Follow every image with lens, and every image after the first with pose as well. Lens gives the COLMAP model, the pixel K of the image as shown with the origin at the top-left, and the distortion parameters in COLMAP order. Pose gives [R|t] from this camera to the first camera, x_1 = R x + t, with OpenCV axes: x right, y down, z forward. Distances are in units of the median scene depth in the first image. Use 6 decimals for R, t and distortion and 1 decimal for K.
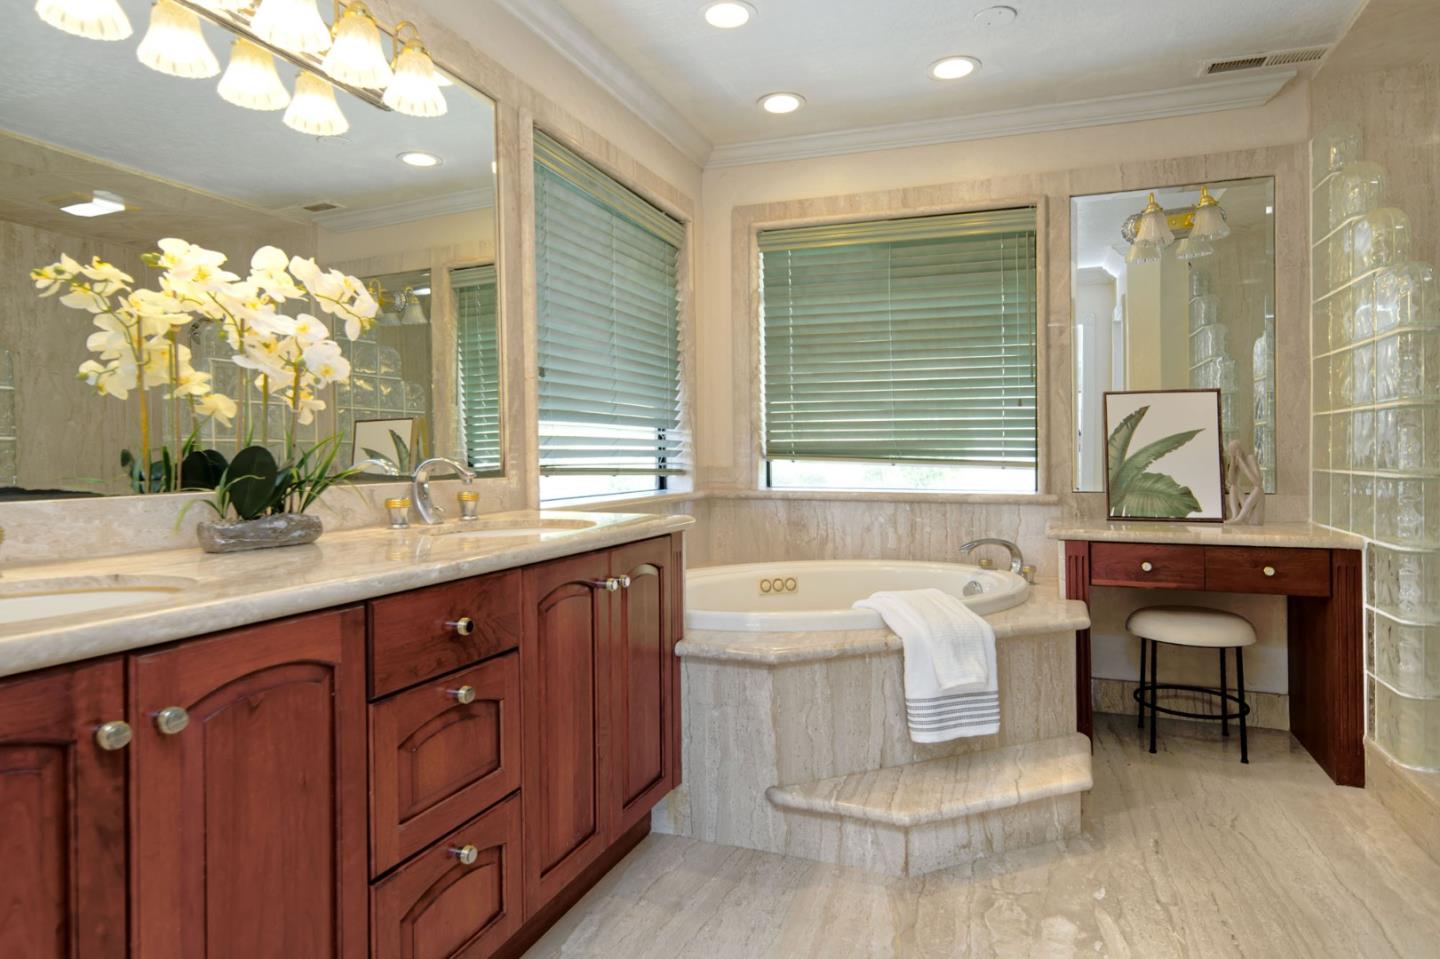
lens RADIAL K [[837.7, 0, 720.3], [0, 837.7, 457.8], [0, 0, 1]] dist [0.020285, 0.001940]
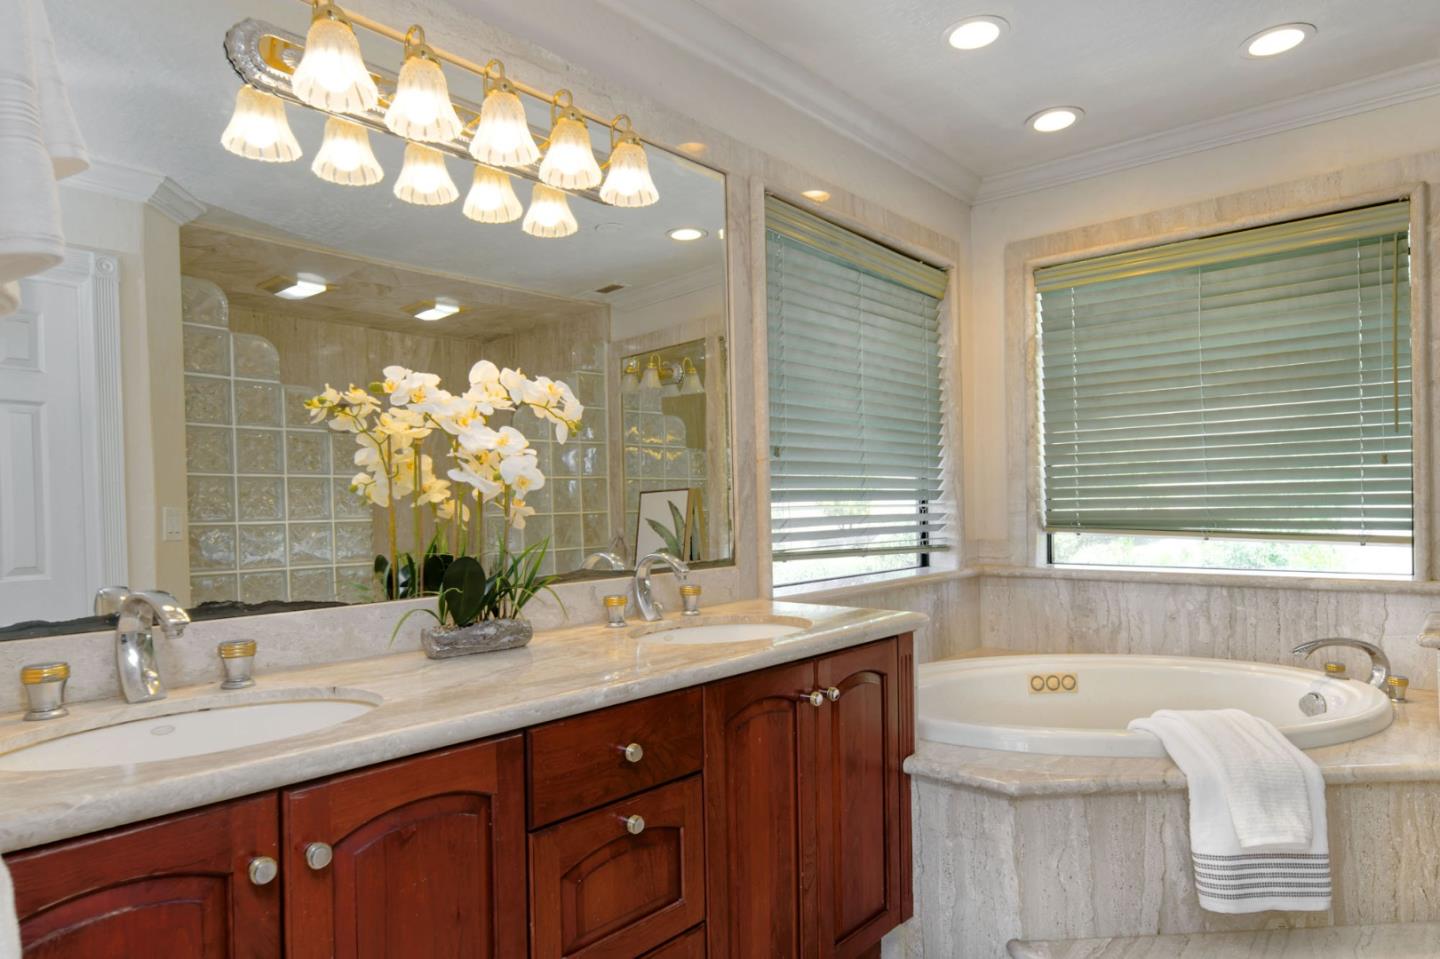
lens RADIAL K [[872.1, 0, 721.4], [0, 872.1, 521.3], [0, 0, 1]] dist [0.006427, 0.002516]
pose [[0.941448, -0.019171, -0.336613, 0.082840], [0.022376, 0.999734, 0.005646, -0.041956], [0.336415, -0.012847, 0.941626, 0.065613]]
